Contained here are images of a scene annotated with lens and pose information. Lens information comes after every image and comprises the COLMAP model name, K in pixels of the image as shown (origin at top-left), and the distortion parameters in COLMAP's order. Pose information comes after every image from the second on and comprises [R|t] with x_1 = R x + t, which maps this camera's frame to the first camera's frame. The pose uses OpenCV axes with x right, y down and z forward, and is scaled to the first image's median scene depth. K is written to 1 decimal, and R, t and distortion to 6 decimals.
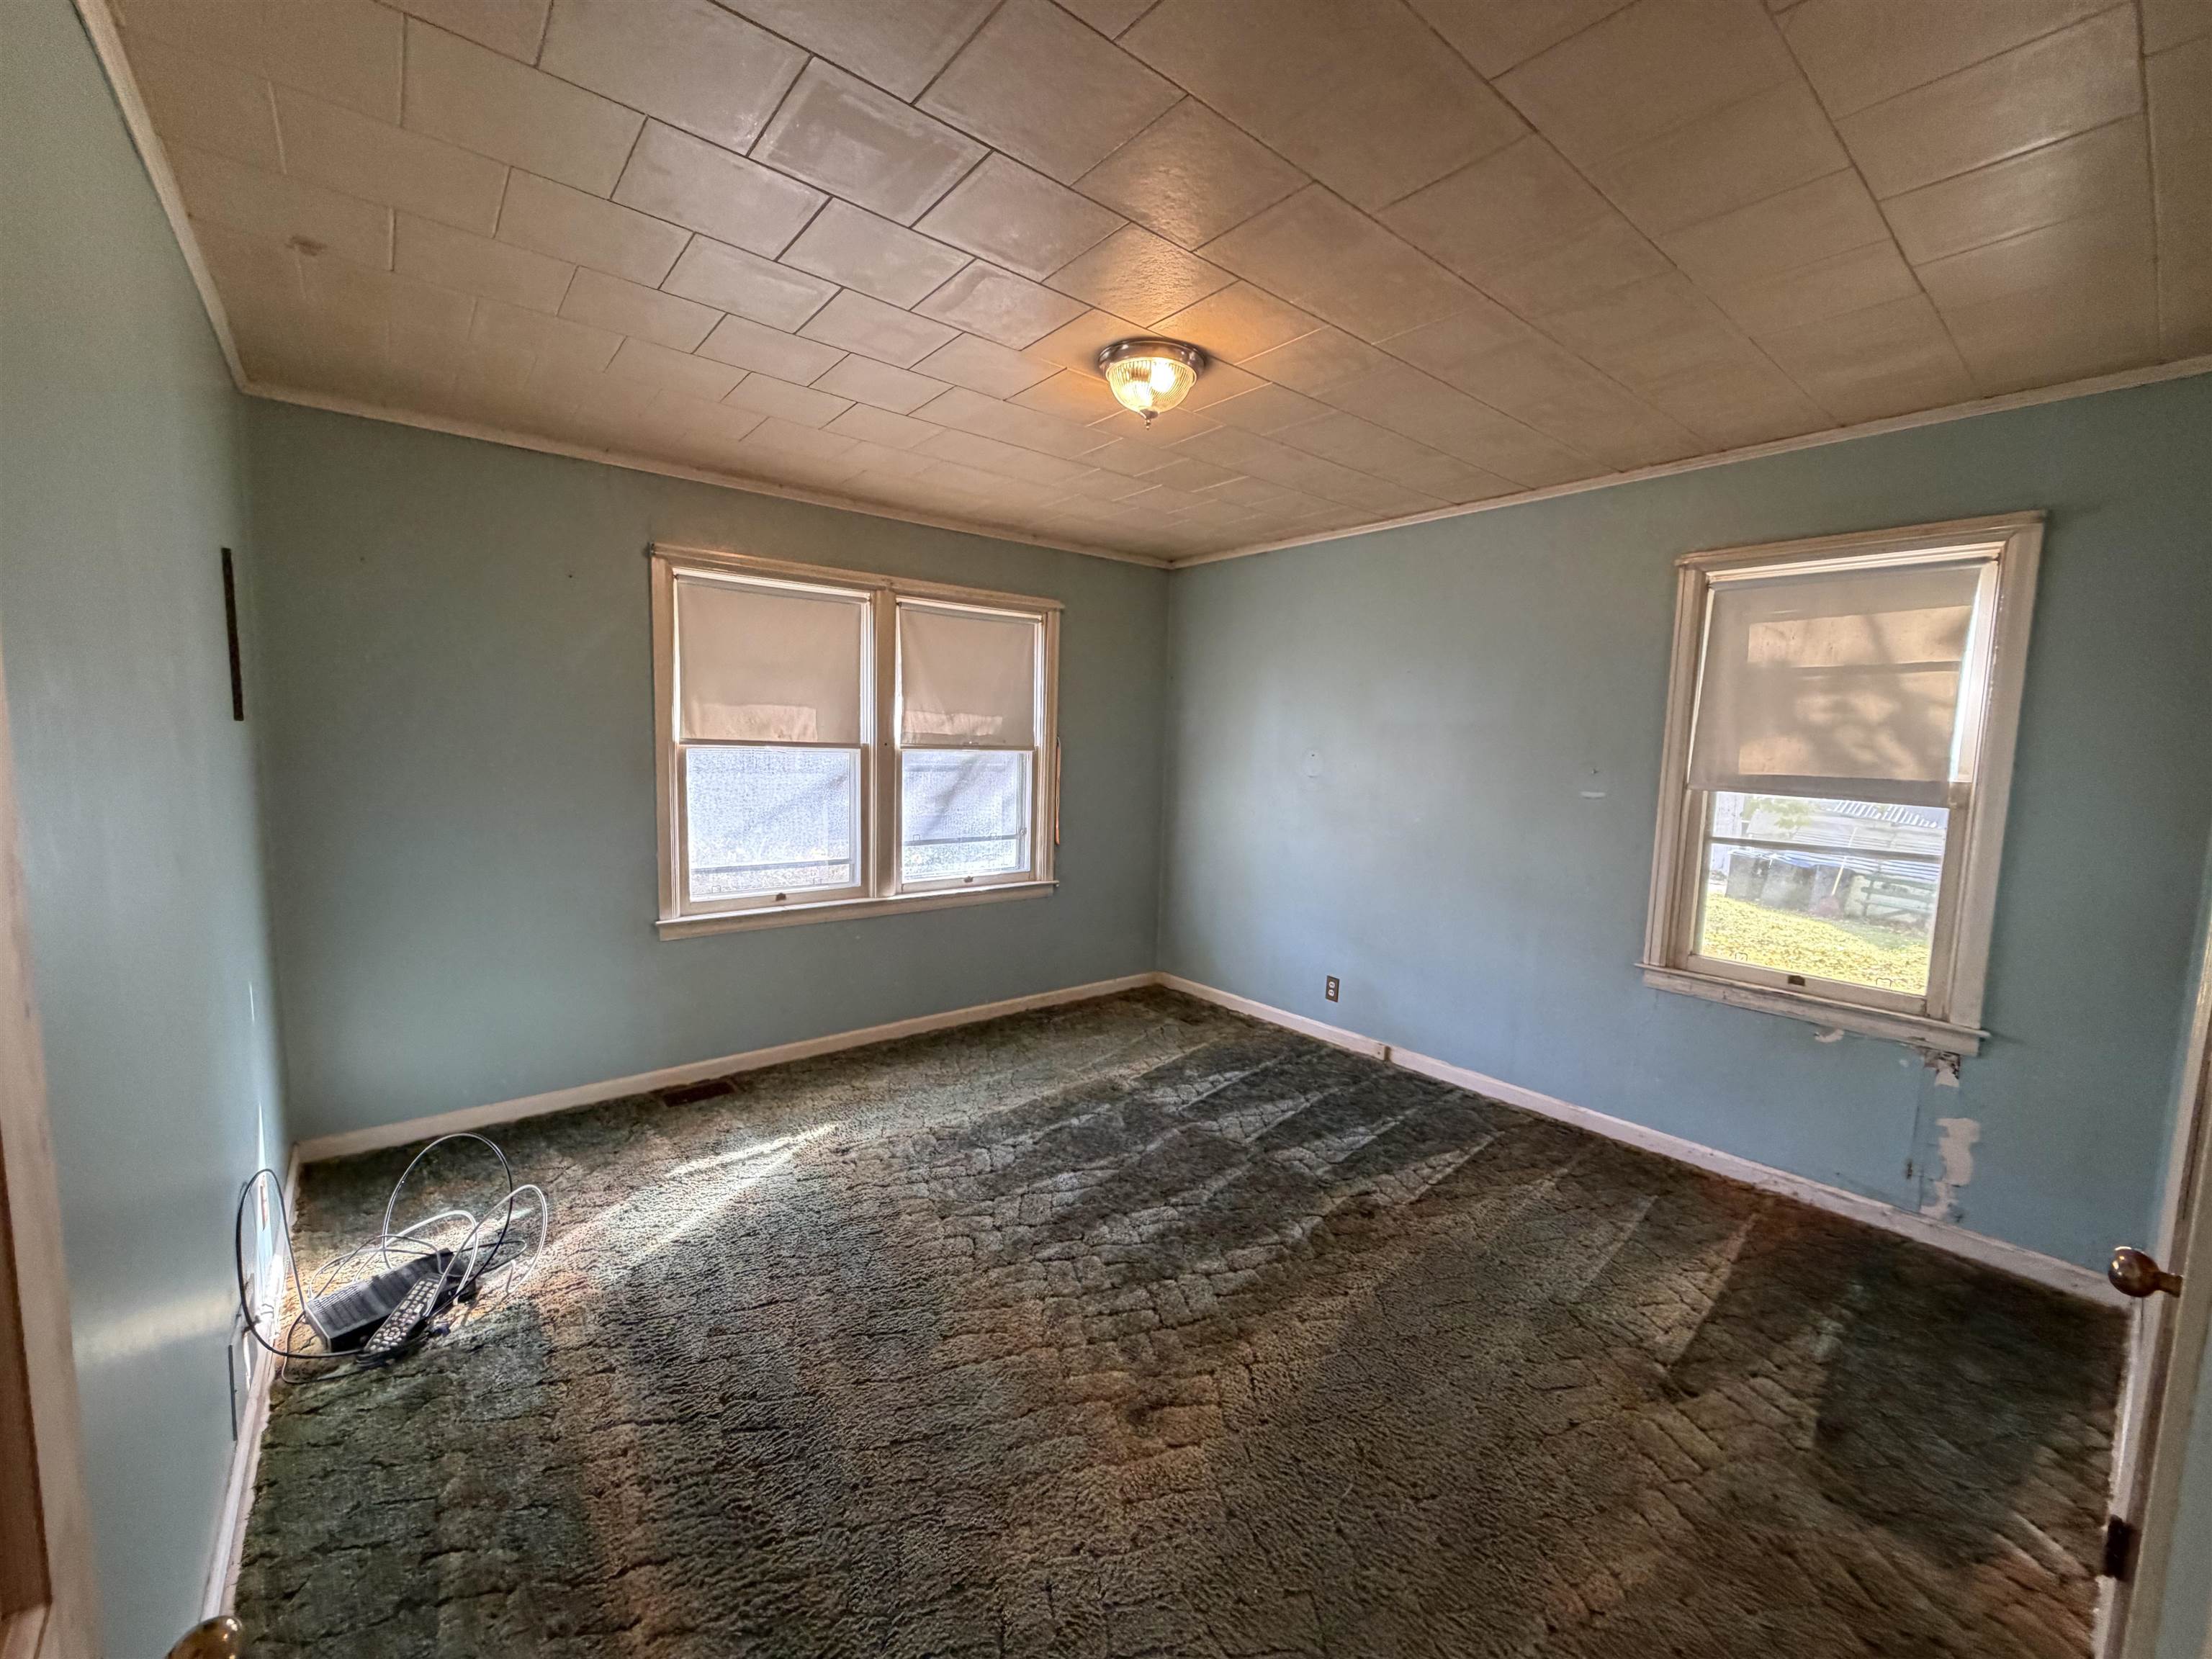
lens RADIAL K [[878.0, 0, 1112.8], [0, 878.0, 829.7], [0, 0, 1]] dist [-0.003849, 0.000667]
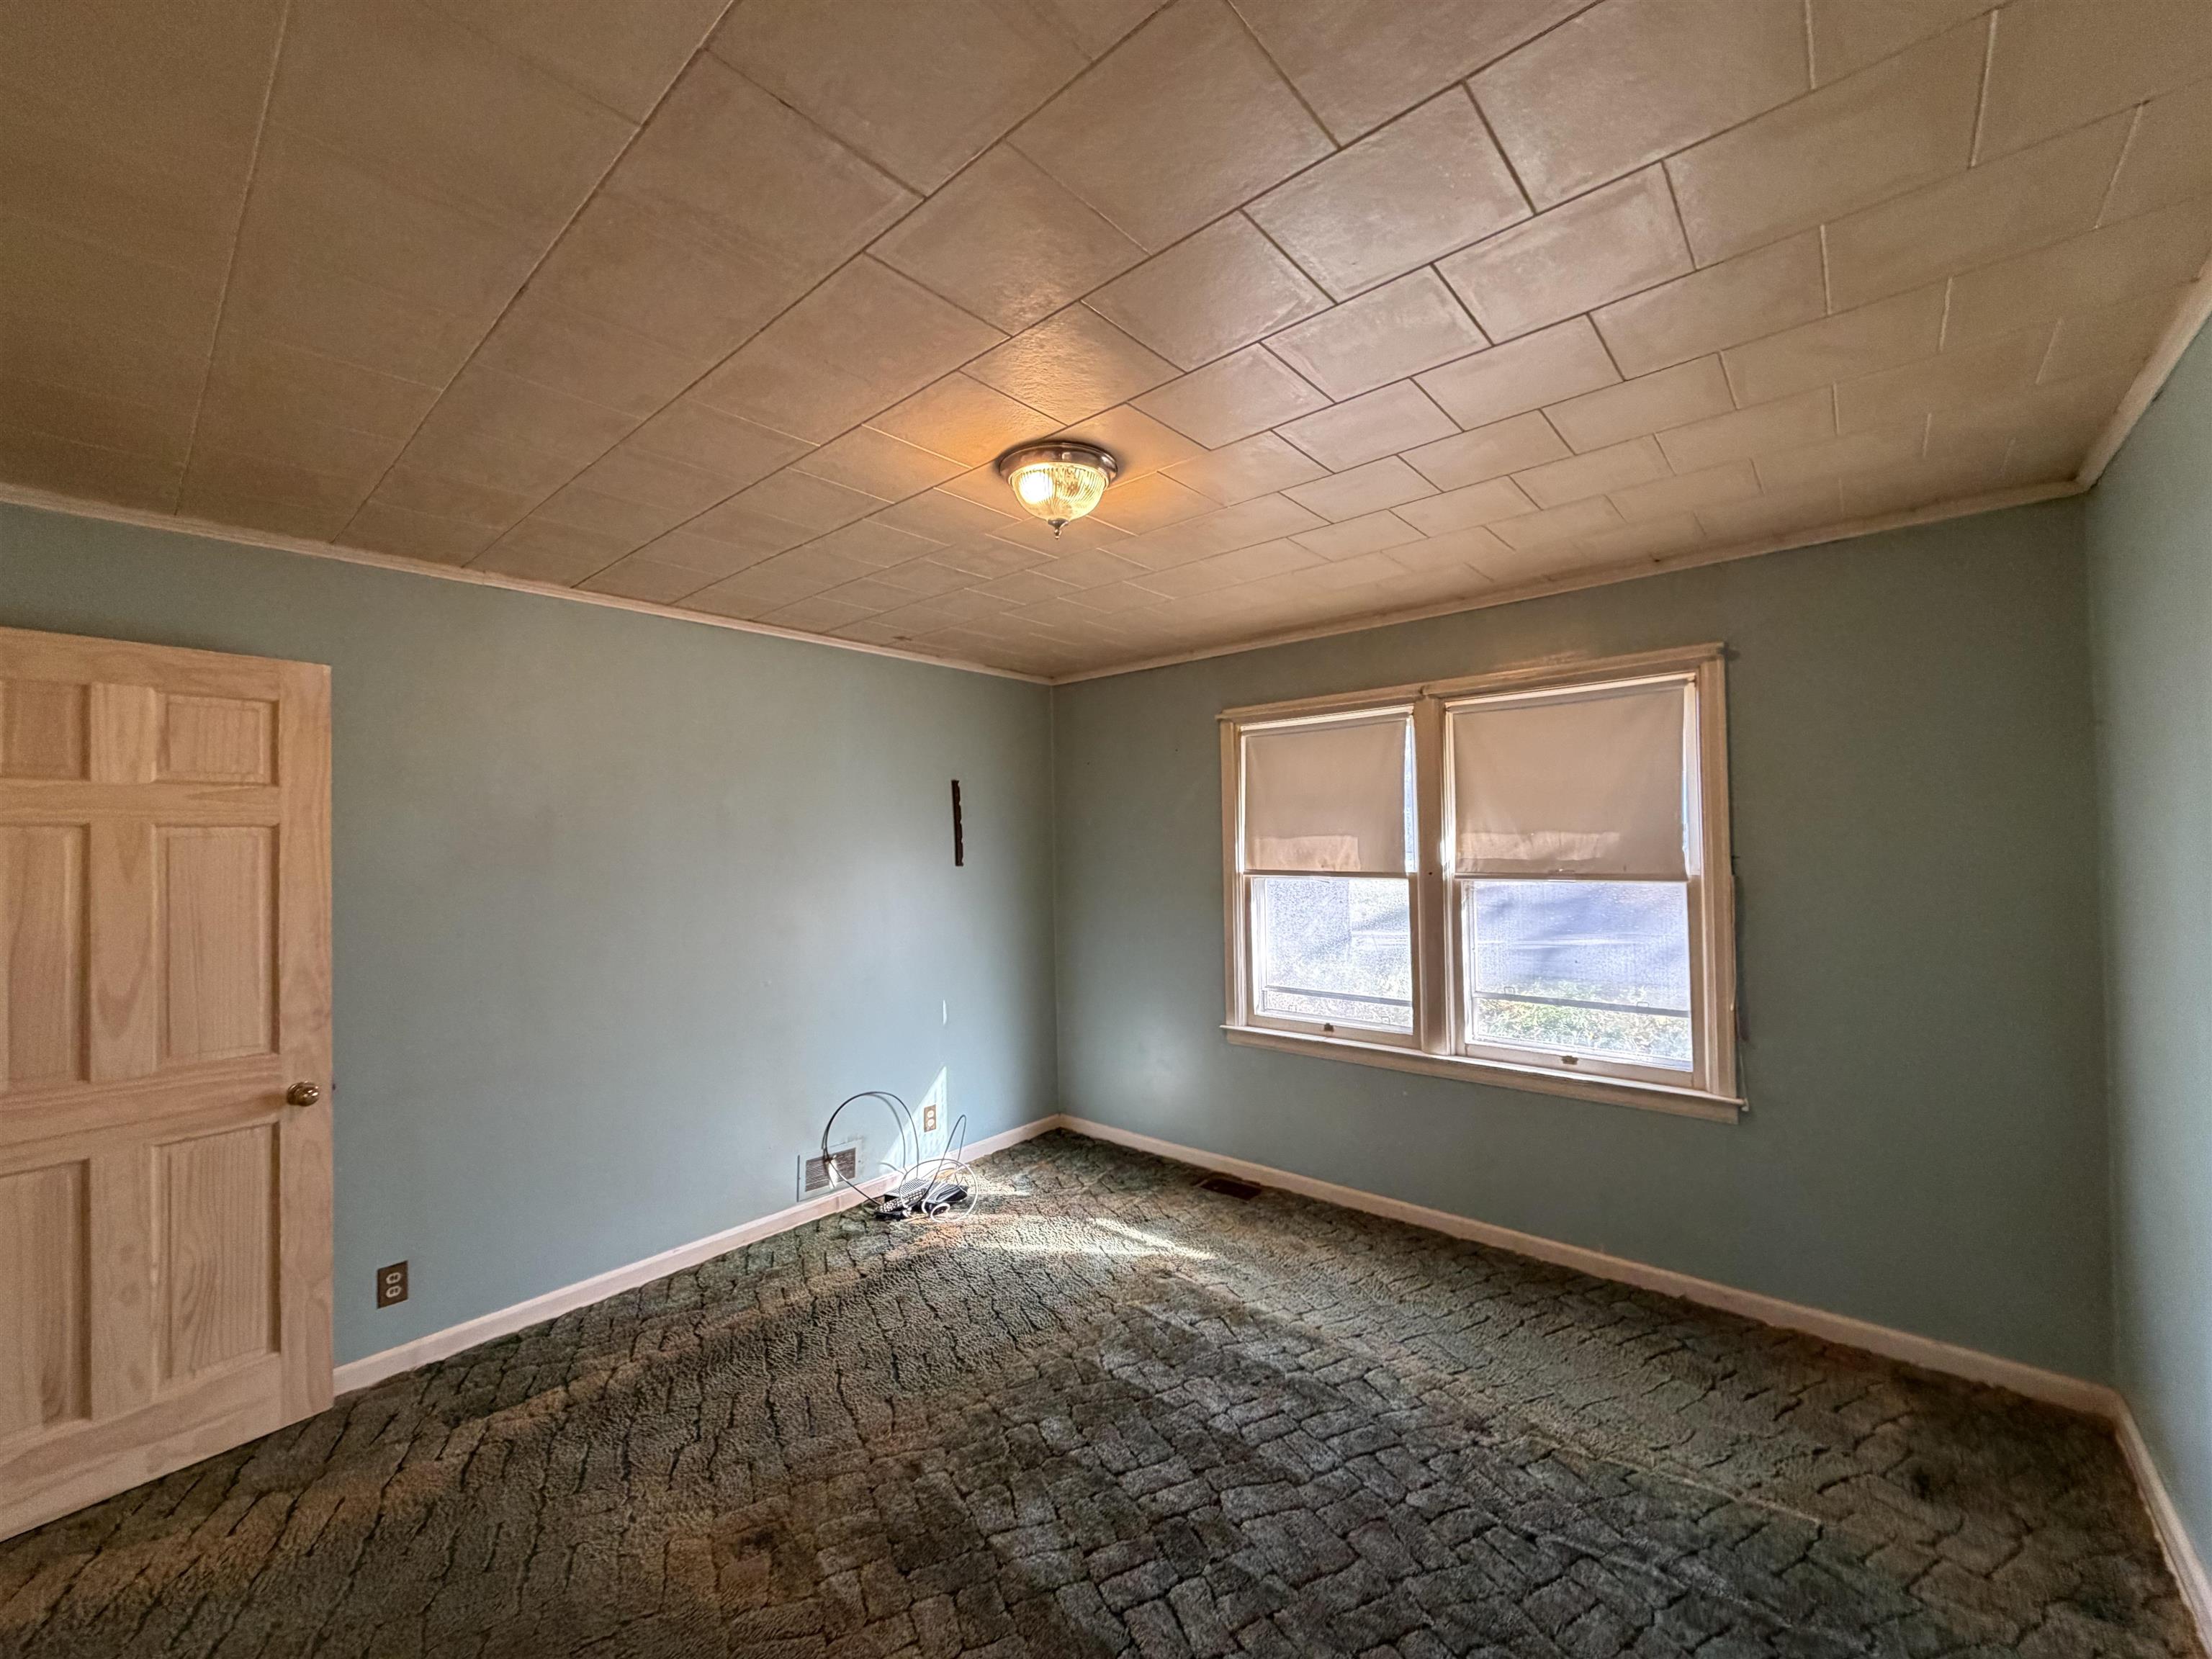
lens RADIAL K [[878.0, 0, 1111.9], [0, 878.0, 831.6], [0, 0, 1]] dist [-0.003849, 0.000667]
pose [[0.161676, -0.048033, -0.985674, 0.554704], [-0.083665, 0.994552, -0.062189, -0.059936], [0.983291, 0.092520, 0.156776, 0.569233]]
